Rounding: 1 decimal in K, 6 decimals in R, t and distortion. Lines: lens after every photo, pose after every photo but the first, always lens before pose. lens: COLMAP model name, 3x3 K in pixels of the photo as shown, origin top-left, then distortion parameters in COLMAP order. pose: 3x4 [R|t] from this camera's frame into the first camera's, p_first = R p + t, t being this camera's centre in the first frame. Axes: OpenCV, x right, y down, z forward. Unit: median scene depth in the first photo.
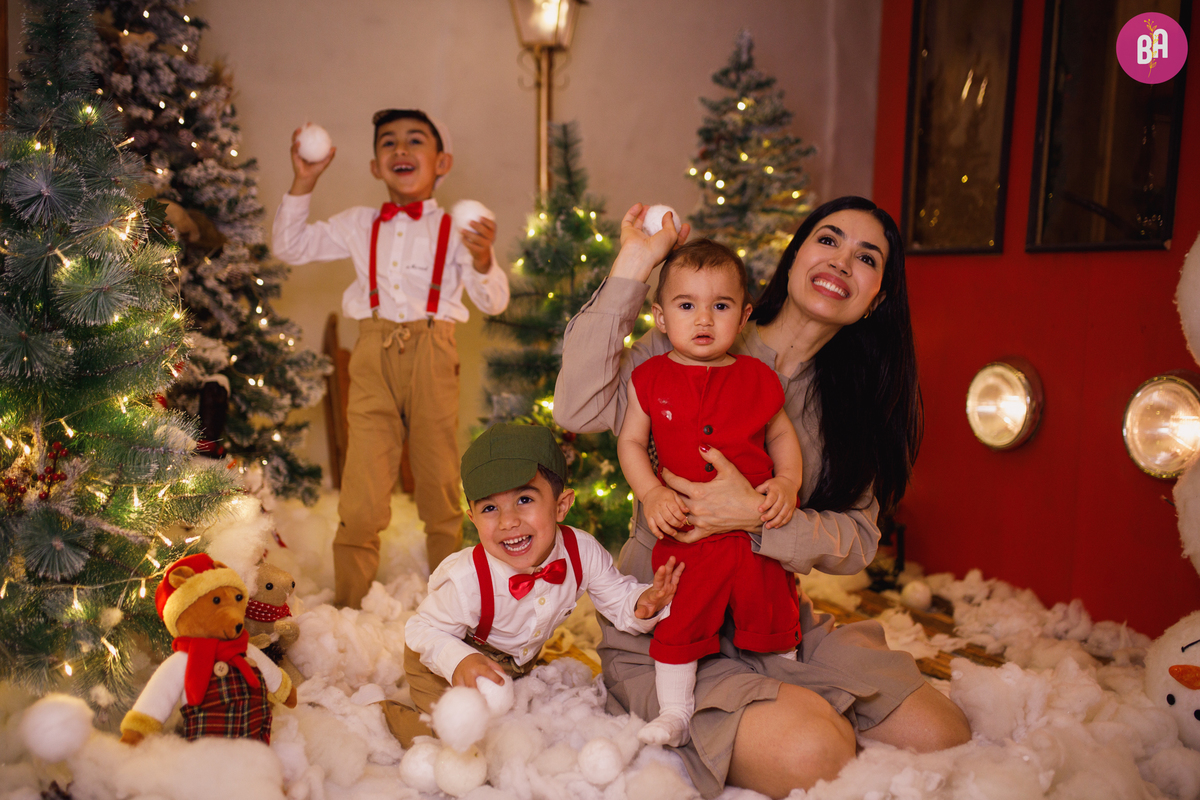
lens RADIAL K [[1152.3, 0, 600.9], [0, 1152.3, 398.7], [0, 0, 1]] dist [-0.033706, 0.000000]
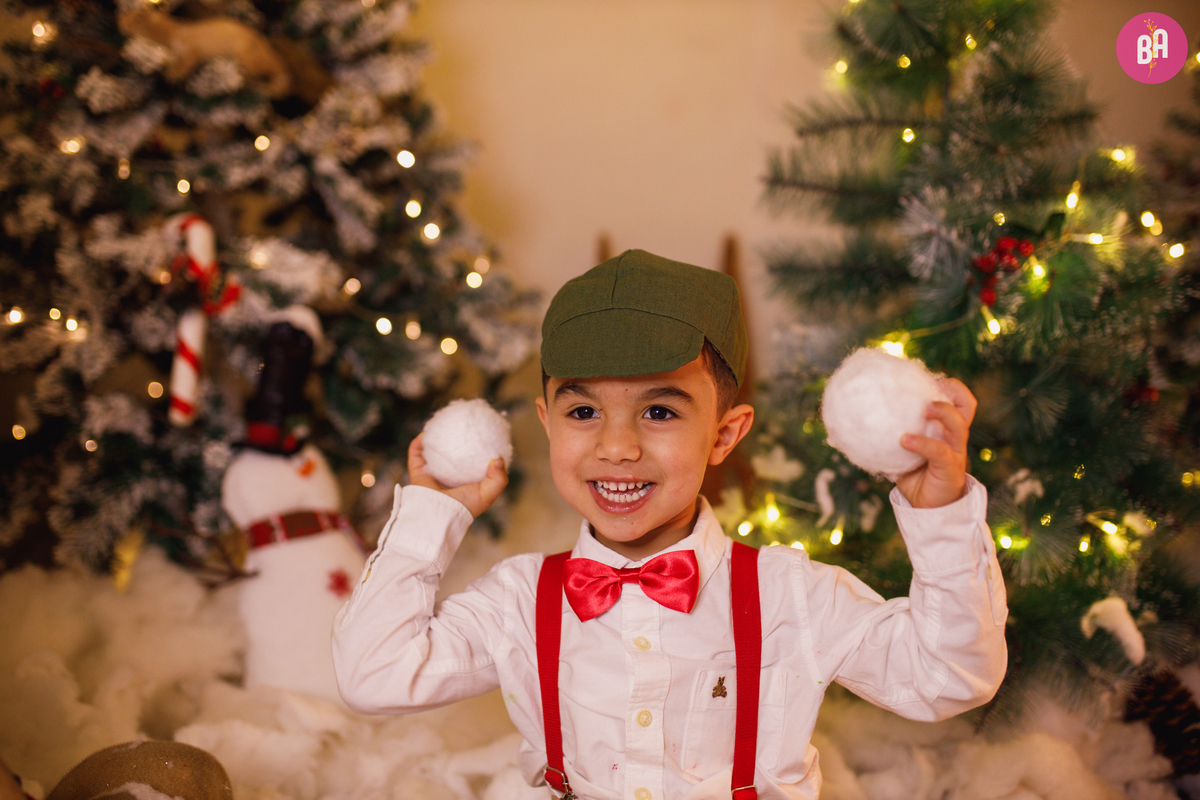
lens RADIAL K [[1152.3, 0, 608.5], [0, 1152.3, 402.3], [0, 0, 1]] dist [-0.033706, 0.000000]
pose [[0.926996, -0.008946, -0.374965, 0.021244], [0.013123, 0.999877, 0.008588, 0.020407], [0.374842, -0.012882, 0.926999, 0.497793]]
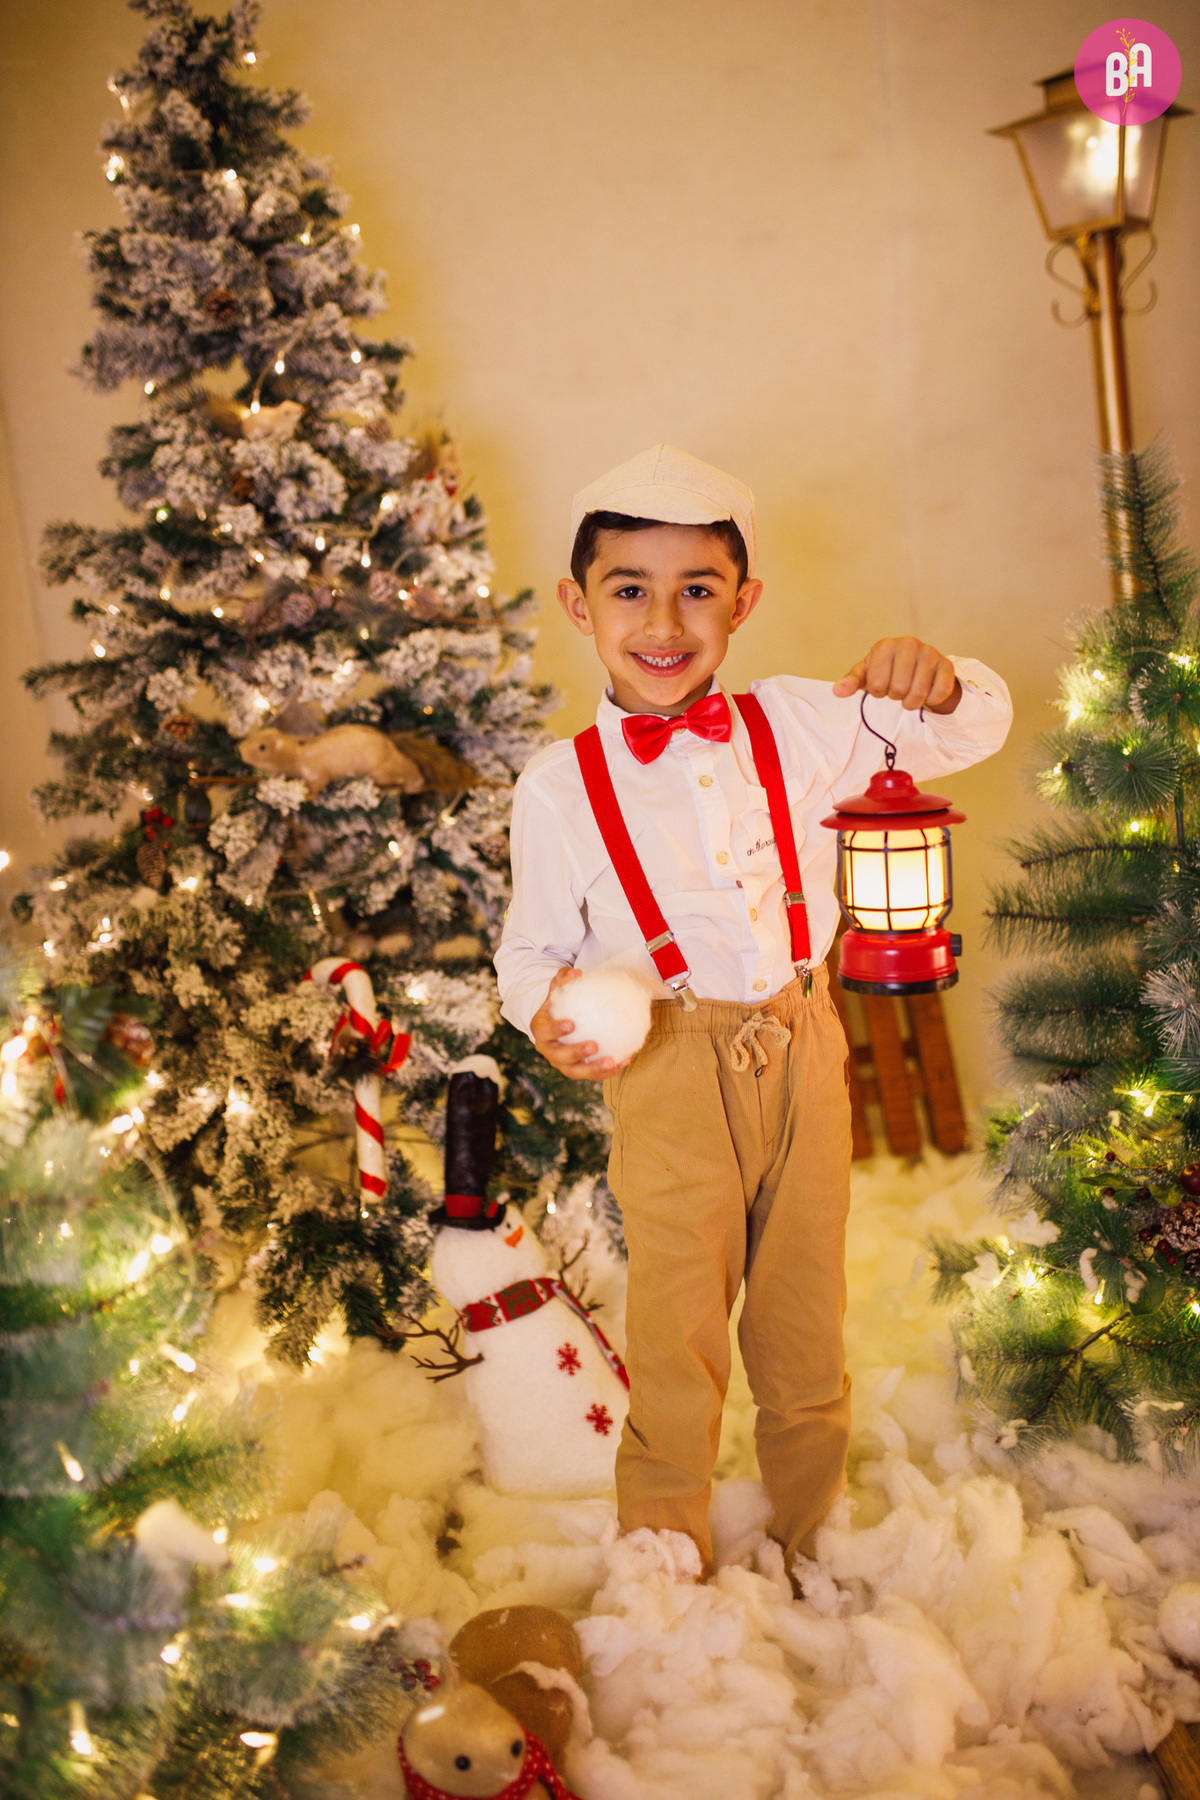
lens RADIAL K [[1728.4, 0, 602.9], [0, 1728.4, 891.0], [0, 0, 1]] dist [-0.033706, 0.000000]
pose [[0.920902, -0.061025, -0.384987, 0.023419], [0.102232, 0.990907, 0.087473, -0.147981], [0.376149, -0.119912, 0.918767, 0.295254]]
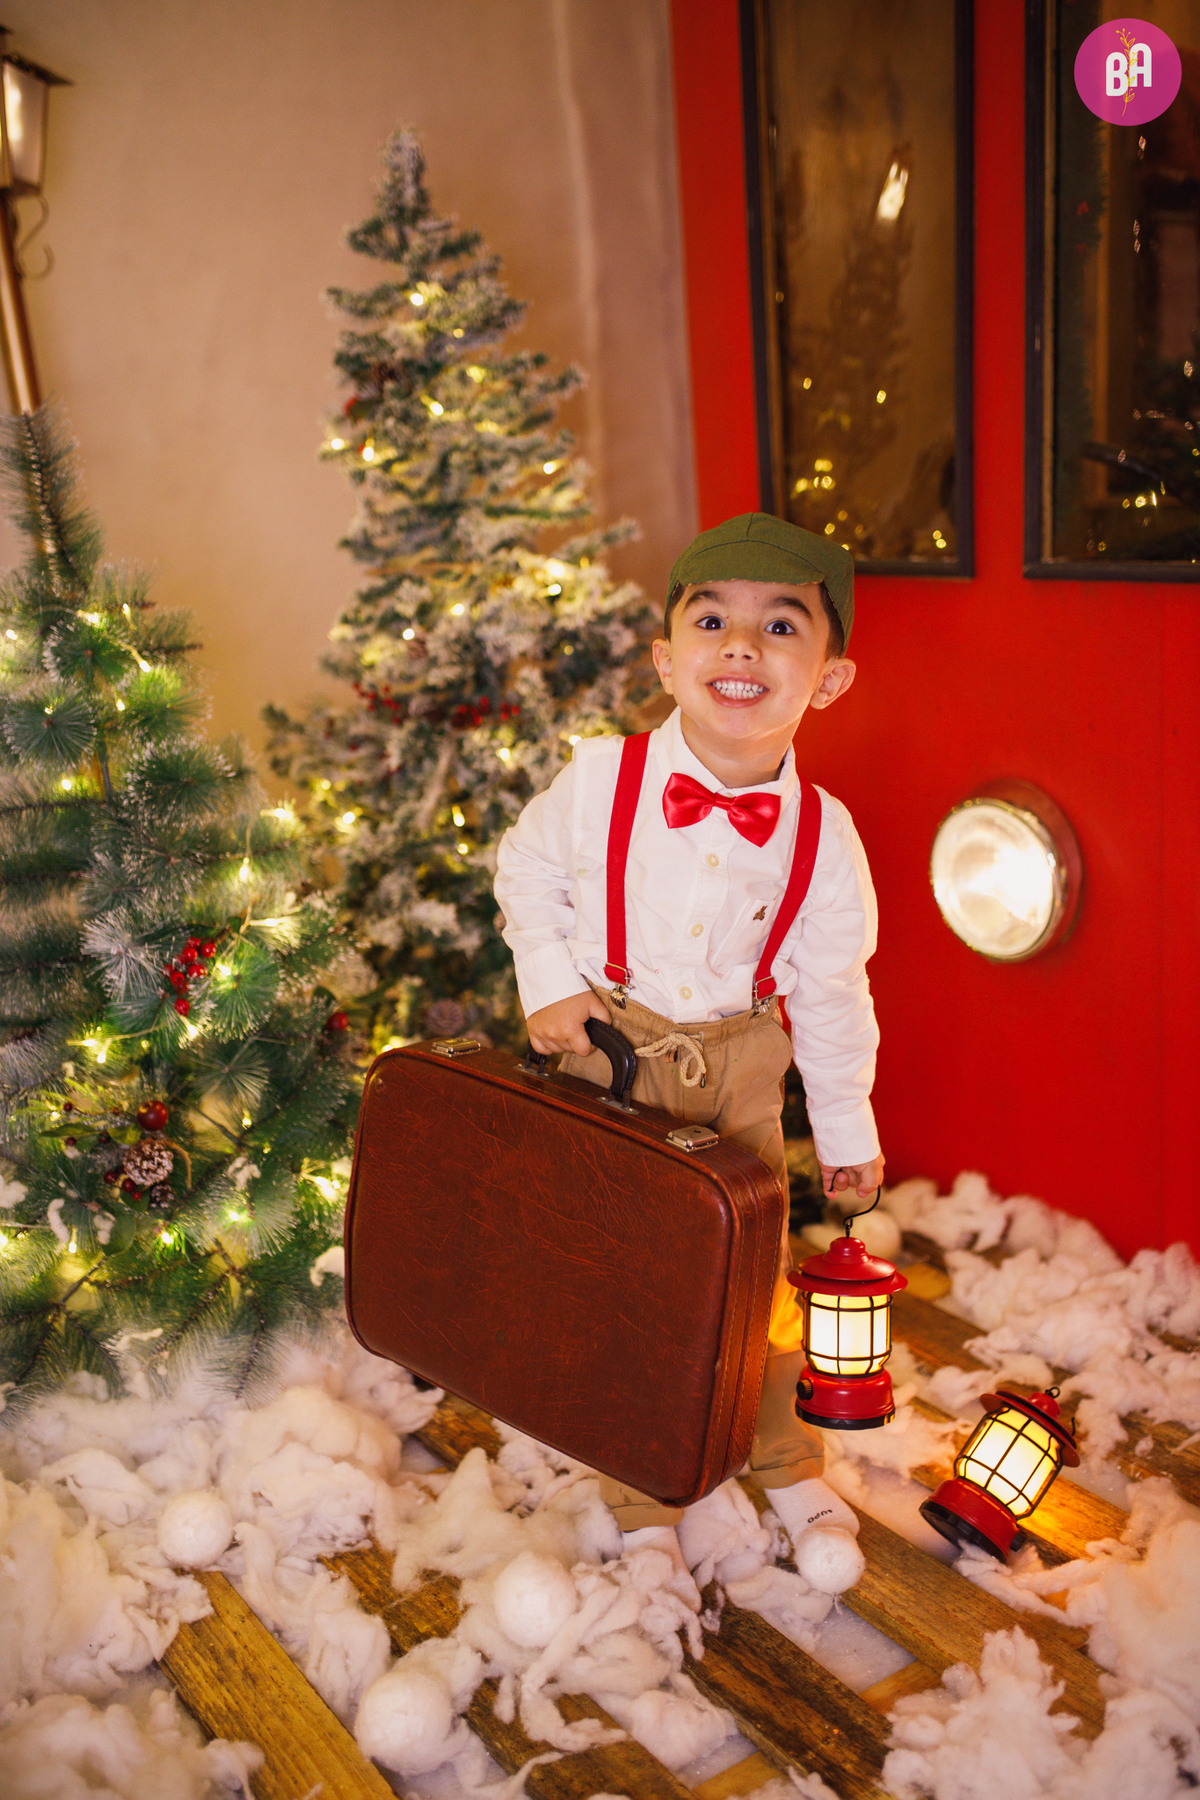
lens RADIAL K [[1728.4, 0, 606.7], [0, 1728.4, 894.6], [0, 0, 1]] dist [-0.033706, 0.000000]
pose [[0.973127, -0.150992, 0.173856, 0.041514], [0.121204, 0.977821, 0.170806, -0.140504], [-0.195791, -0.145144, 0.969845, 0.281942]]
